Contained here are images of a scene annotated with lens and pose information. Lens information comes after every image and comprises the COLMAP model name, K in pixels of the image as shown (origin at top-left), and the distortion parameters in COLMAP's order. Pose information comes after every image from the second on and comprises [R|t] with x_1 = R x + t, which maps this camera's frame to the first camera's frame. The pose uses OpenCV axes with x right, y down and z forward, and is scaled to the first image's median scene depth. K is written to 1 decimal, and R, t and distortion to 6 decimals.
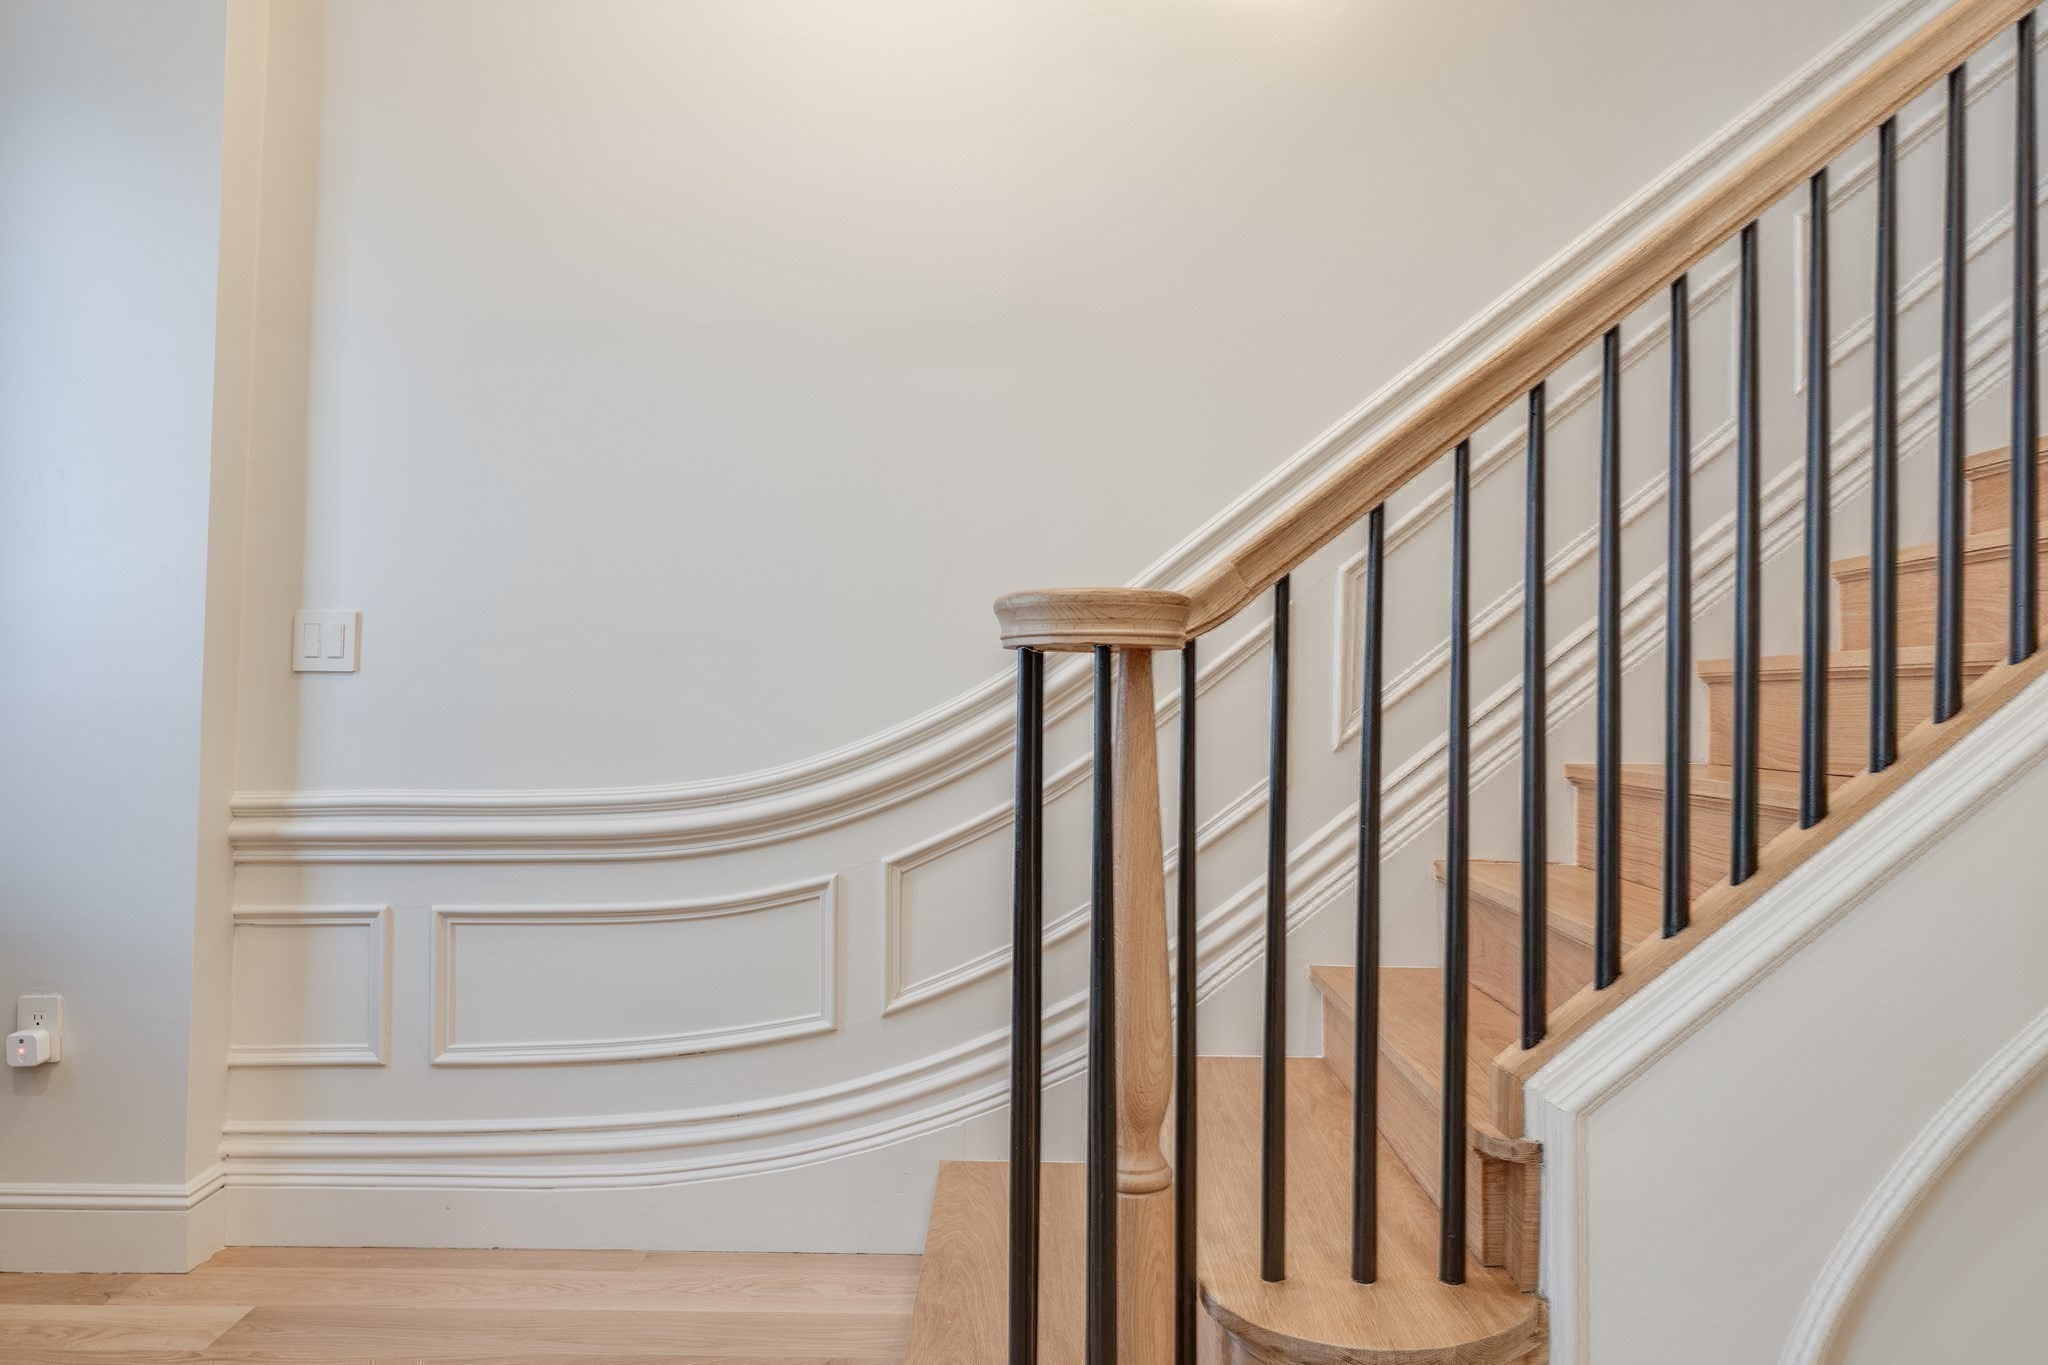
lens RADIAL K [[1419.5, 0, 1034.2], [0, 1419.5, 684.3], [0, 0, 1]] dist [0.004153, -0.002351]
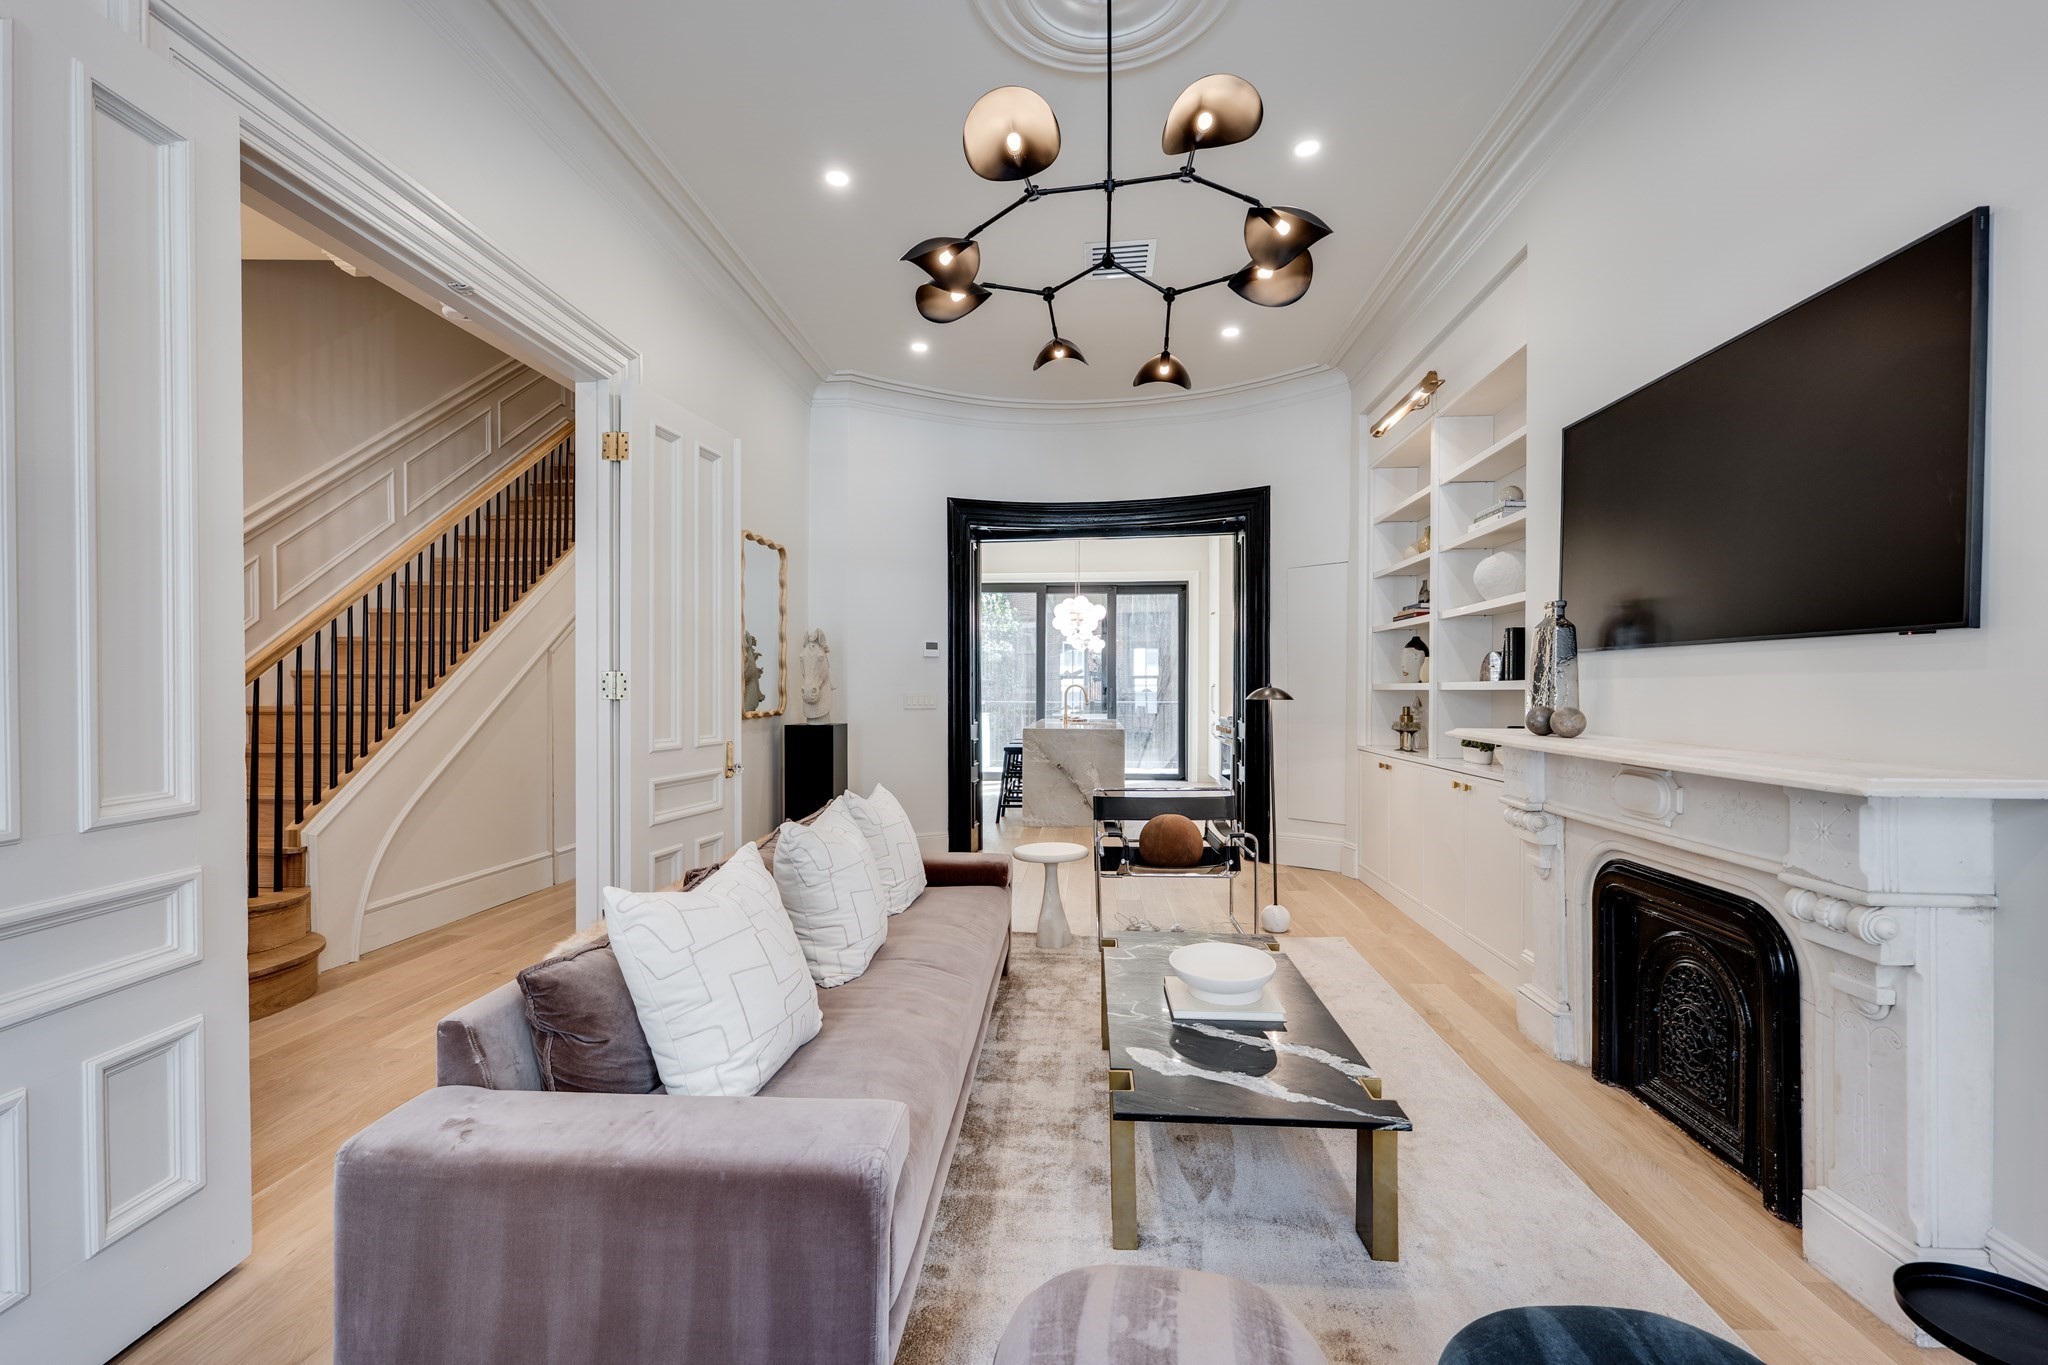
lens RADIAL K [[842.7, 0, 1012.1], [0, 842.7, 691.7], [0, 0, 1]] dist [0.000443, 0.000031]
pose [[0.074838, -0.011394, 0.997131, -1.131173], [-0.007941, 0.999896, 0.012022, -0.084901], [-0.997164, -0.008818, 0.074739, -0.673694]]
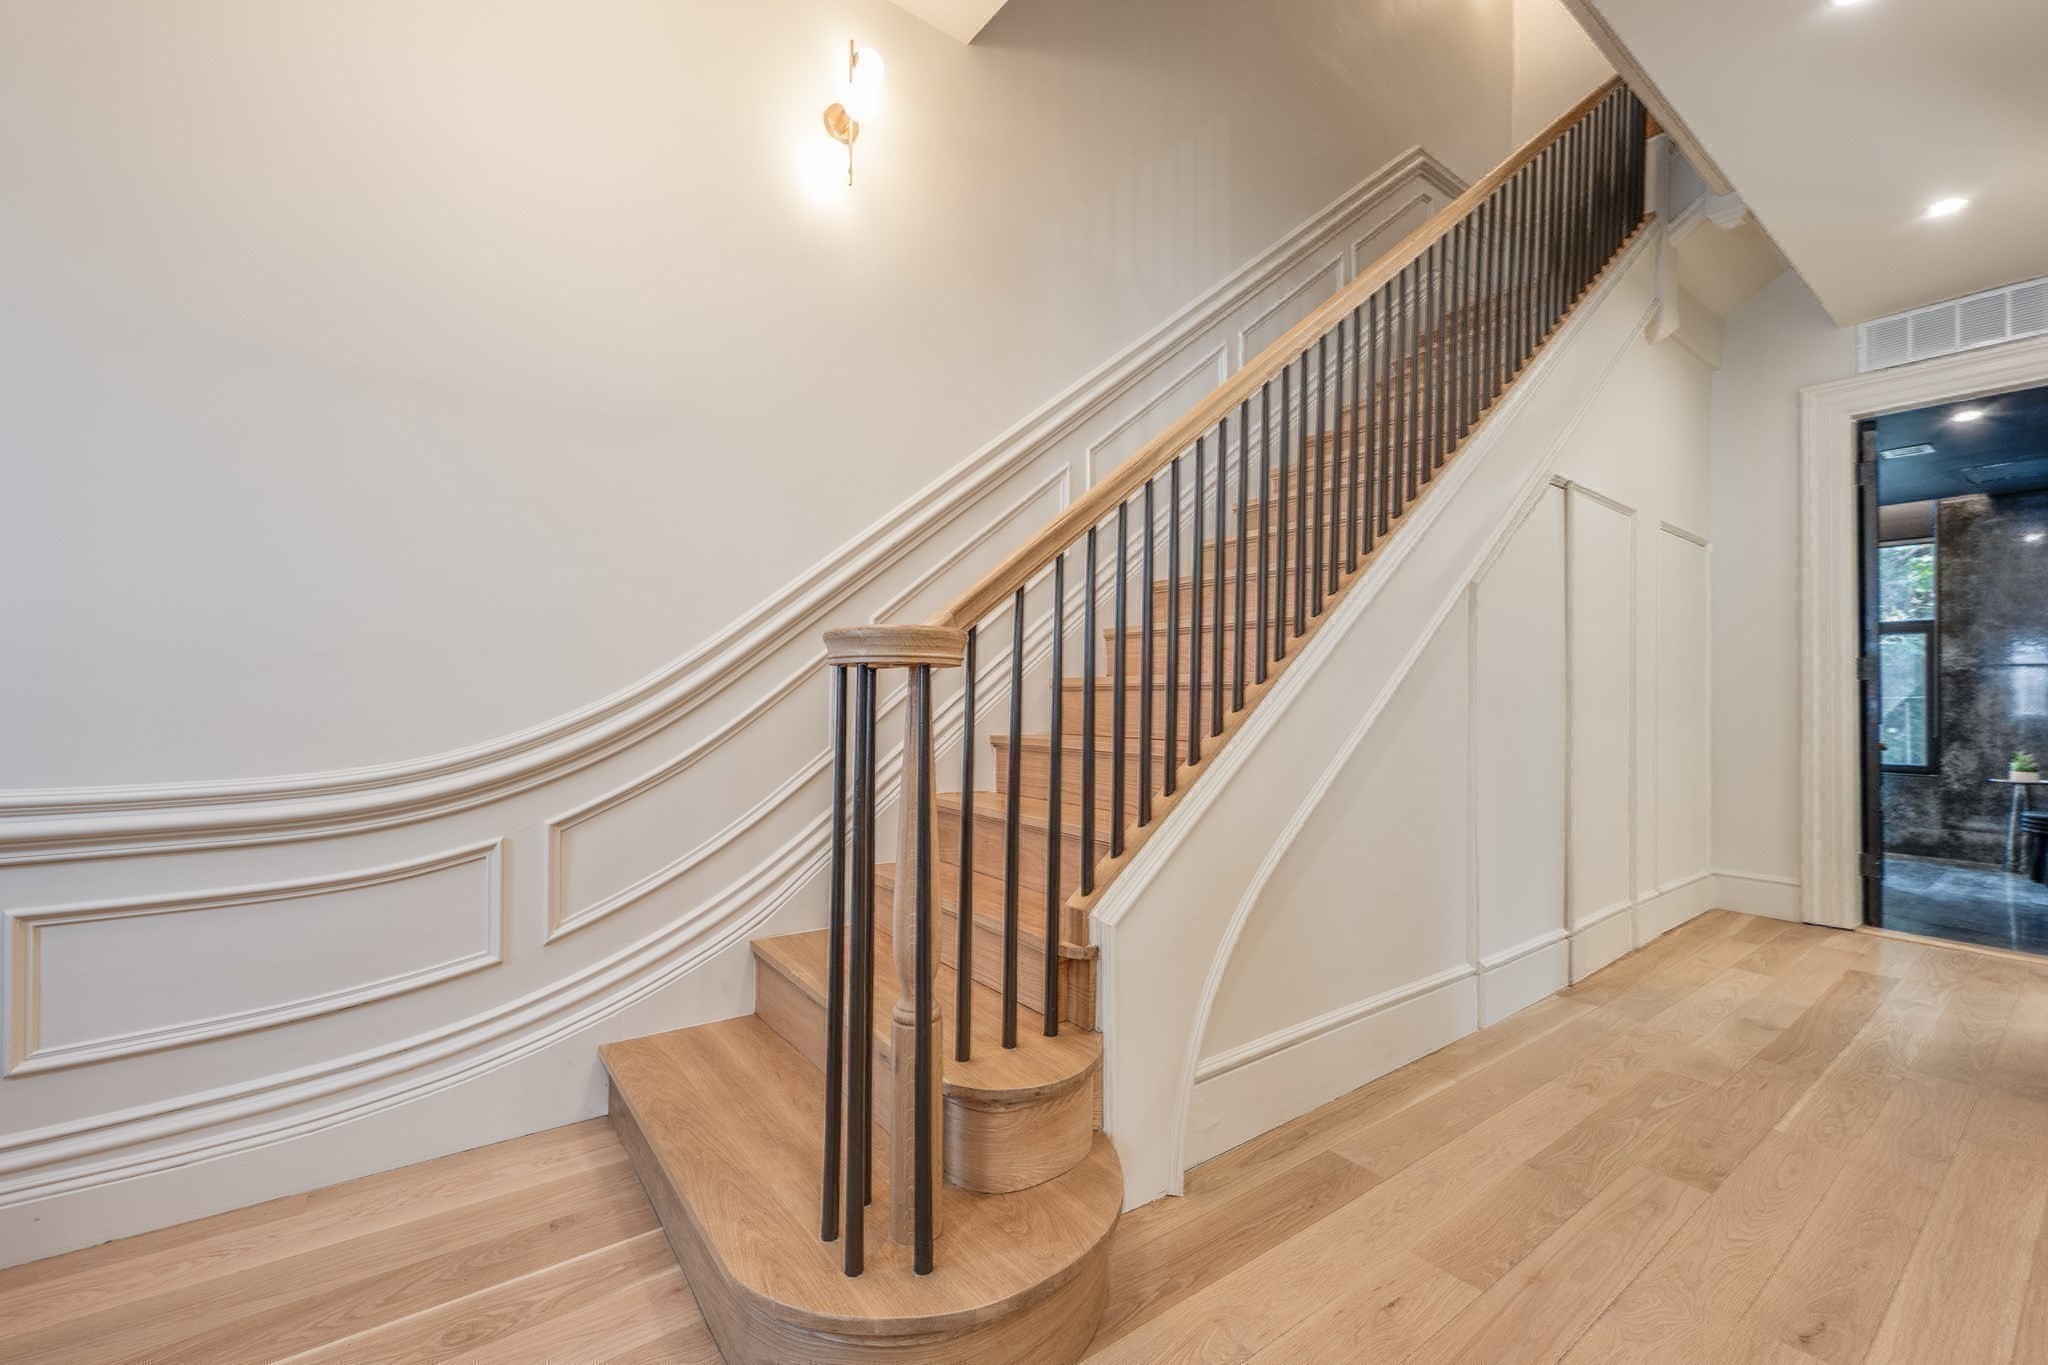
lens RADIAL K [[842.7, 0, 1024.4], [0, 842.7, 684.7], [0, 0, 1]] dist [0.000443, 0.000031]
pose [[0.790552, 0.014145, 0.612232, -0.248180], [-0.010944, 0.999900, -0.008970, 0.000489], [-0.612297, 0.000391, 0.790628, 0.137018]]
